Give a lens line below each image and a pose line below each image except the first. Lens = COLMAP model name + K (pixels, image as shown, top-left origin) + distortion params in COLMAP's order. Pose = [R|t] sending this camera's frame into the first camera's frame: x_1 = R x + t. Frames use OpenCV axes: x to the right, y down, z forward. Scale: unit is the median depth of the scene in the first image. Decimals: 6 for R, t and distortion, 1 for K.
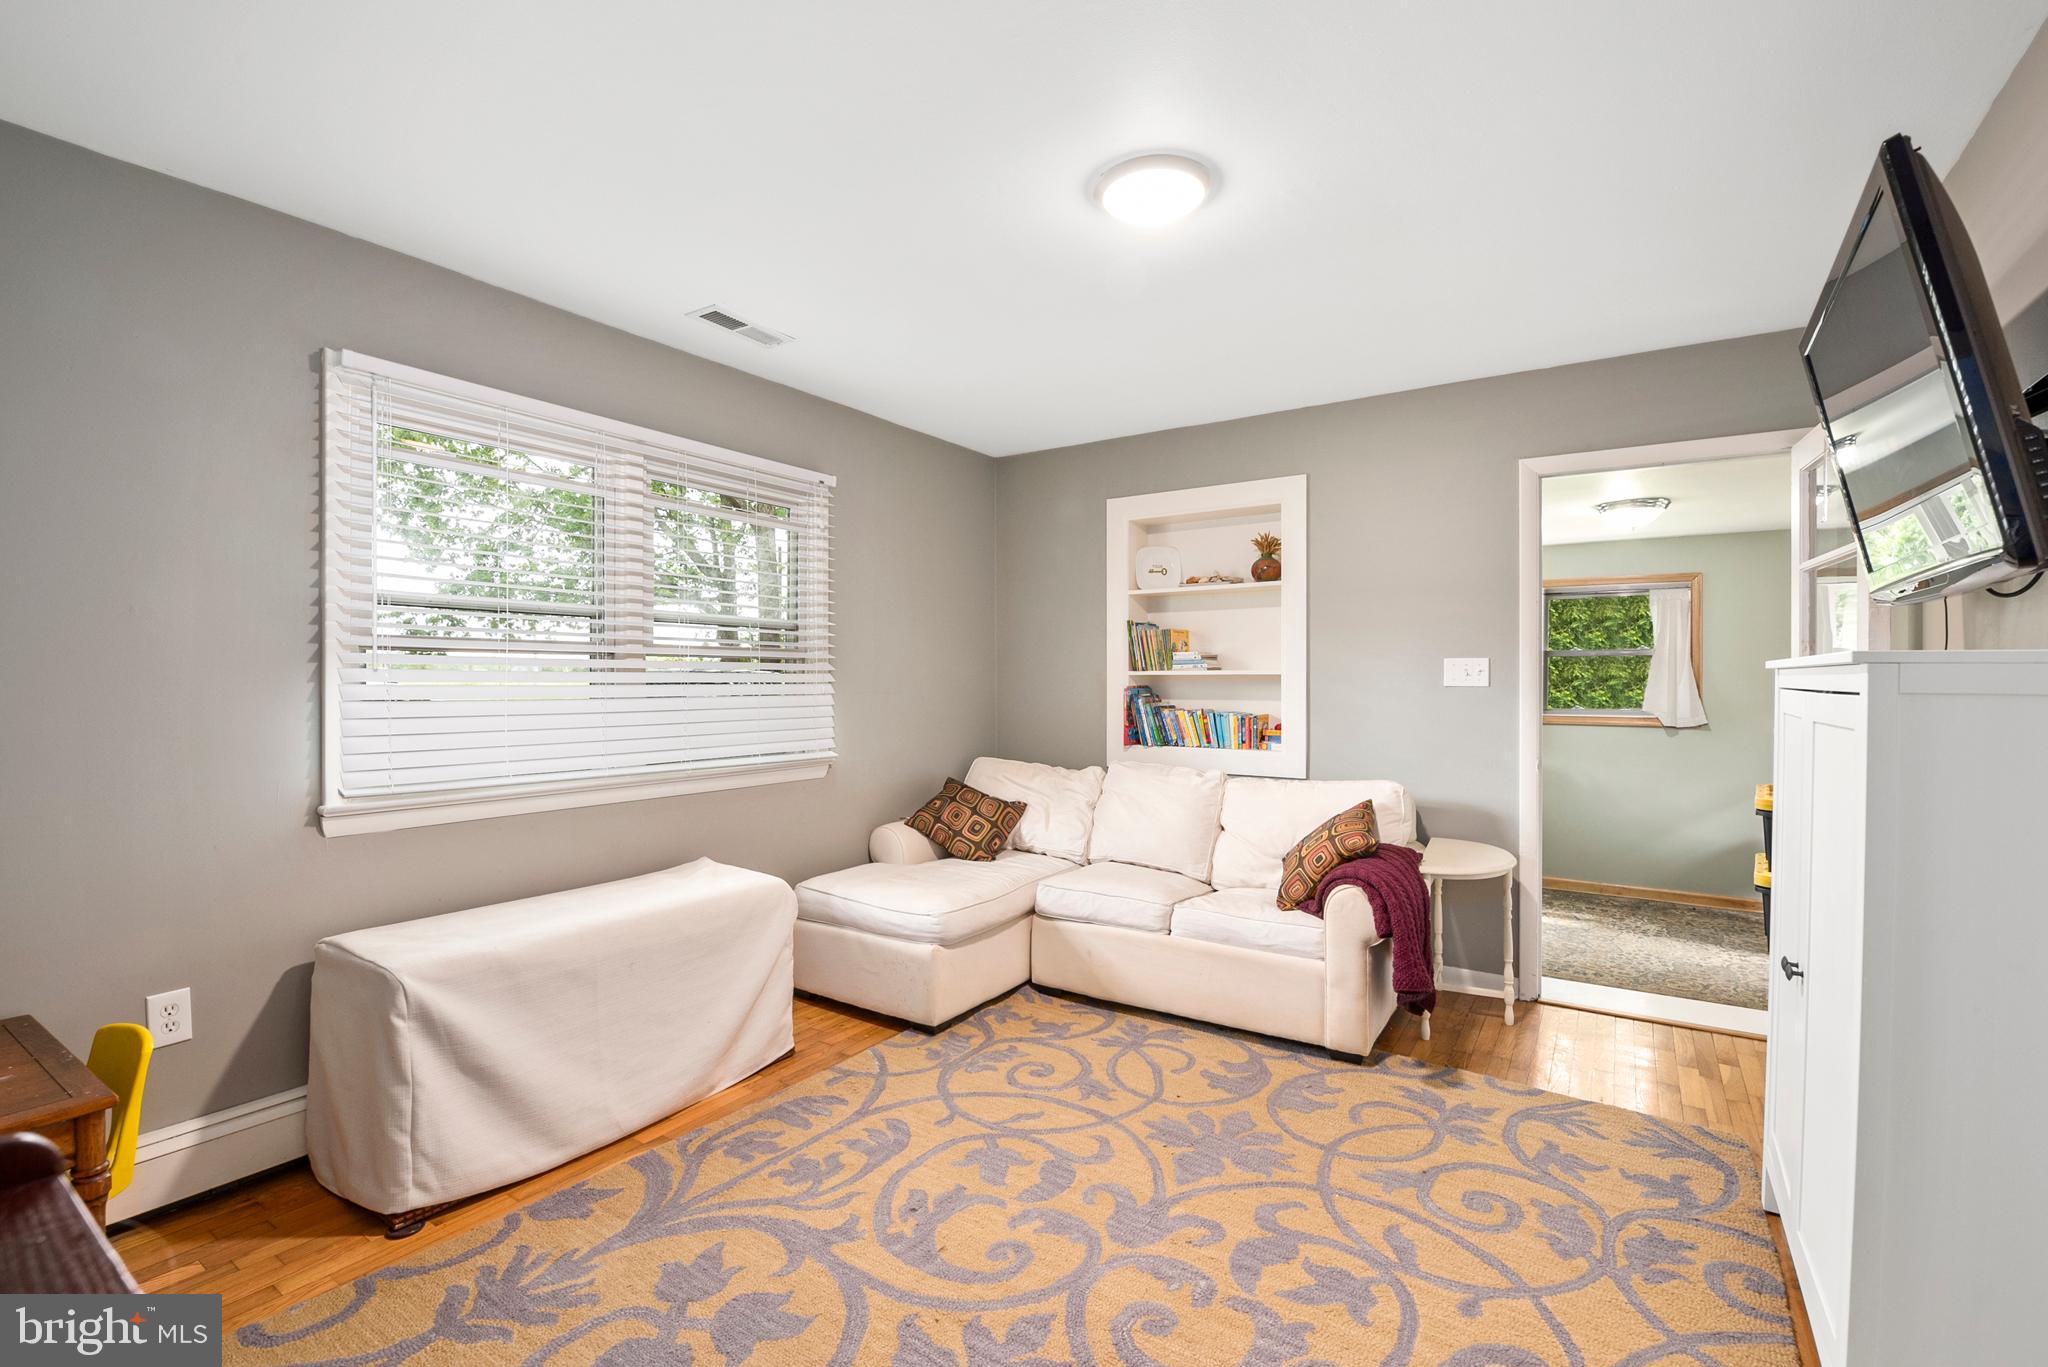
lens RADIAL K [[908.1, 0, 1024.0], [0, 908.1, 683.5], [0, 0, 1]] dist [0.002408, -0.011477]
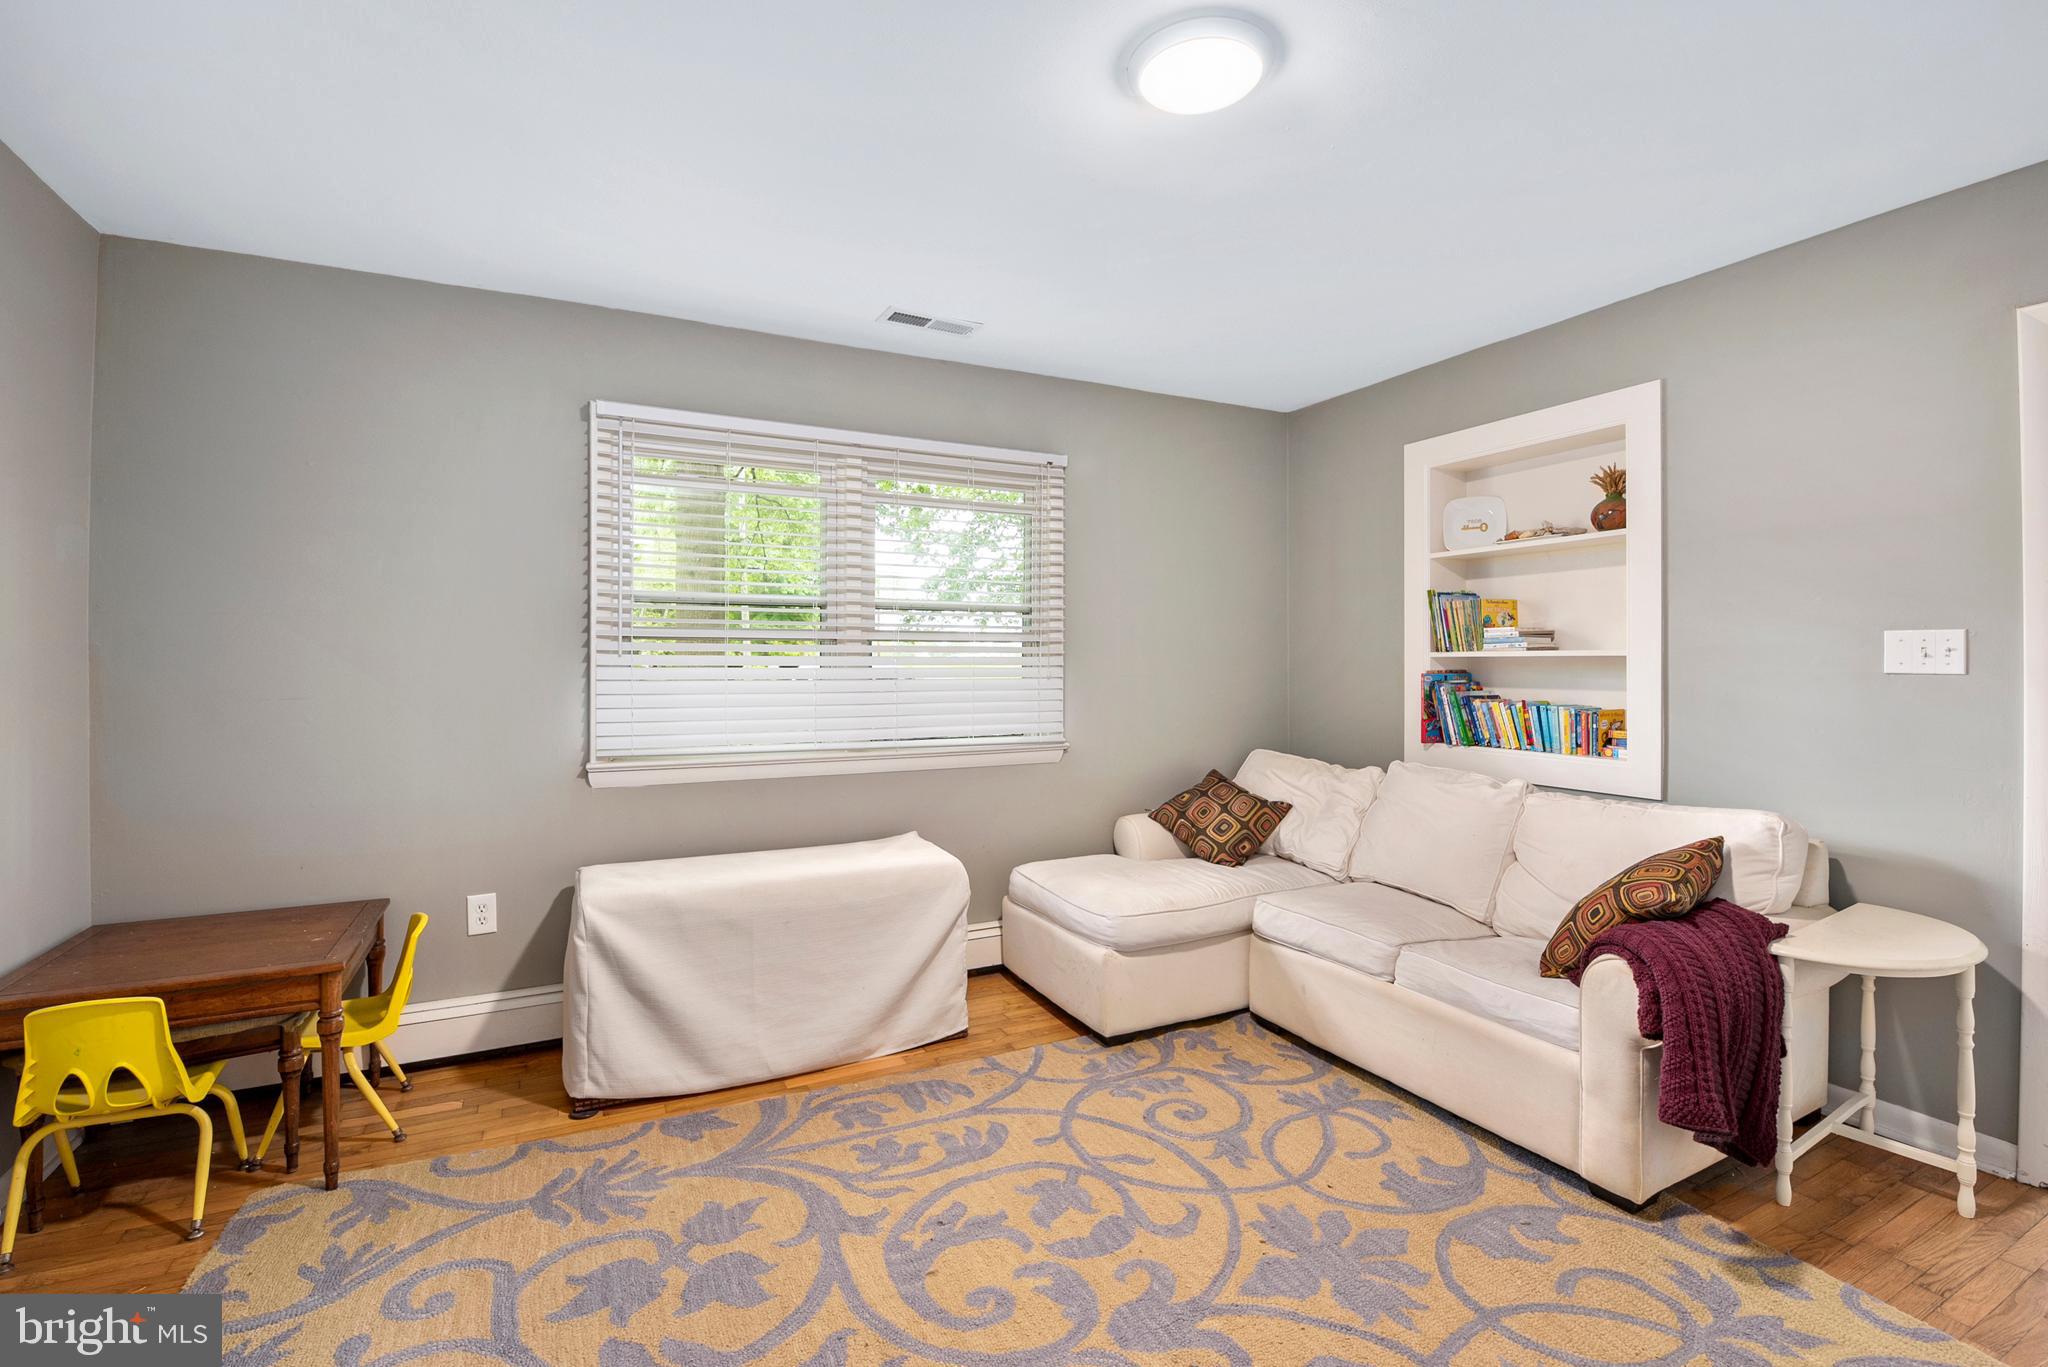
lens RADIAL K [[916.9, 0, 1021.9], [0, 916.9, 660.6], [0, 0, 1]] dist [0.001850, -0.012150]
pose [[0.865478, -0.000702, -0.500946, 0.311771], [-0.001883, 0.999987, -0.004654, -0.002182], [0.500943, 0.004972, 0.865466, 0.153454]]
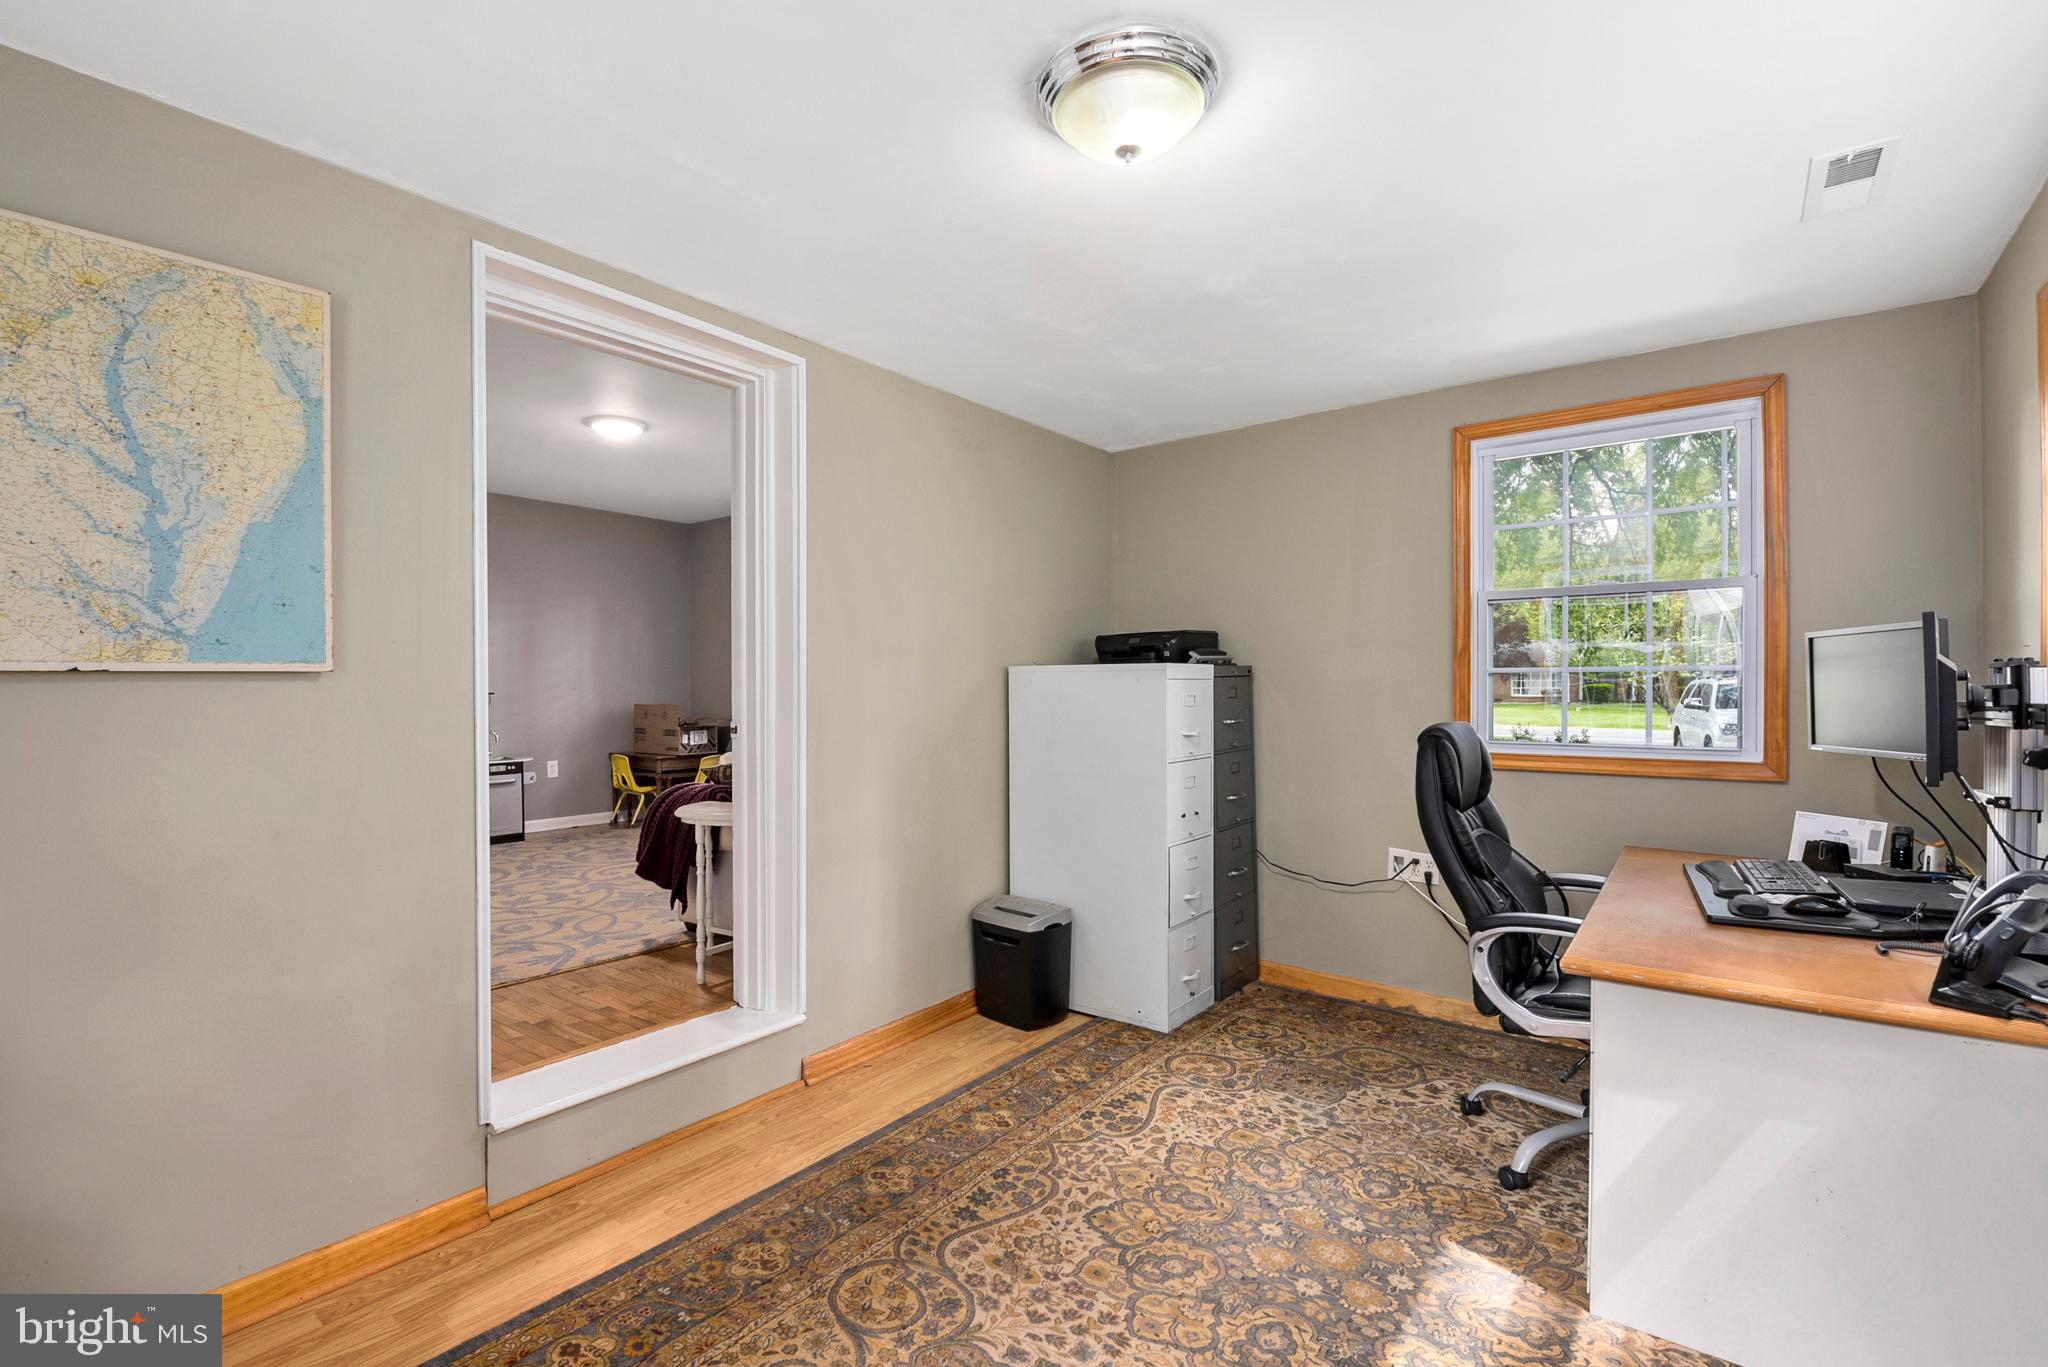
lens RADIAL K [[908.1, 0, 1024.0], [0, 908.1, 683.5], [0, 0, 1]] dist [0.002408, -0.011477]
pose [[-0.082500, 0.000424, -0.996591, 1.680081], [0.001078, 0.999999, 0.000336, 0.048018], [0.996590, -0.001047, -0.082501, 1.603910]]
